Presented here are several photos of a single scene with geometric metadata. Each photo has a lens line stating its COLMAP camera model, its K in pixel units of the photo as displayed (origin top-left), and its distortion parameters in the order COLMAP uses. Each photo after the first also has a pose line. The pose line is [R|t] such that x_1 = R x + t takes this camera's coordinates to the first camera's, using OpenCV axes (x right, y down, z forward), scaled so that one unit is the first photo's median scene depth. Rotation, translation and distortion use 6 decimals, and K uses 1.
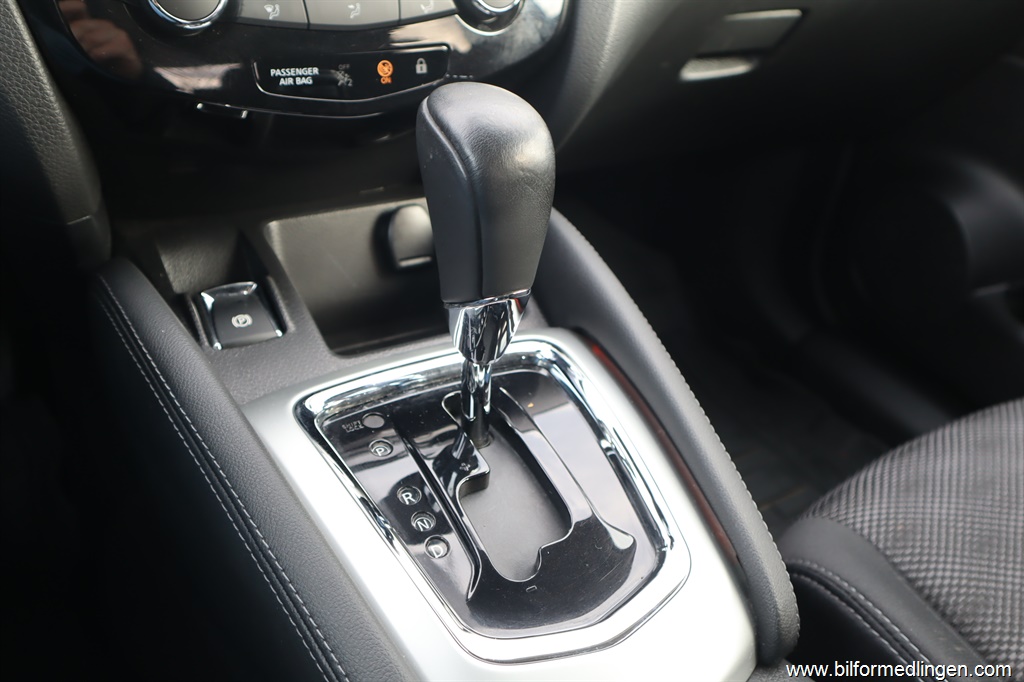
lens RADIAL K [[909.0, 0, 512.0], [0, 909.0, 341.0], [0, 0, 1]] dist [-0.052016, 0.123263]
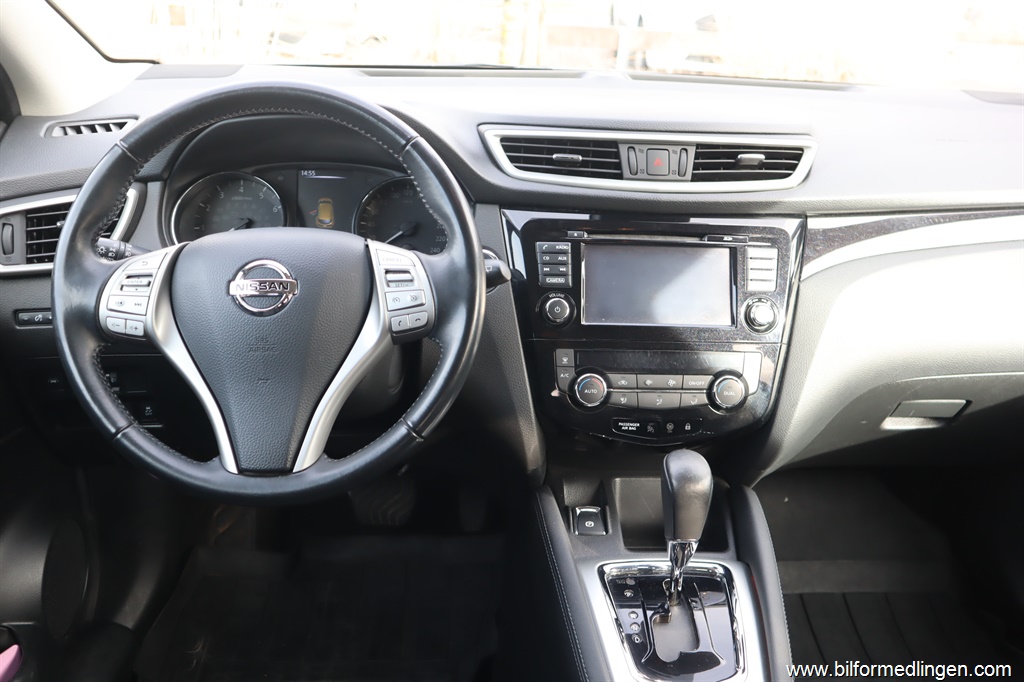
lens RADIAL K [[909.0, 0, 512.0], [0, 909.0, 341.0], [0, 0, 1]] dist [-0.052016, 0.123263]
pose [[0.877274, 0.127373, -0.462781, 0.544437], [-0.218289, 0.964546, -0.148326, -0.090231], [0.427481, 0.231142, 0.873975, -1.211159]]
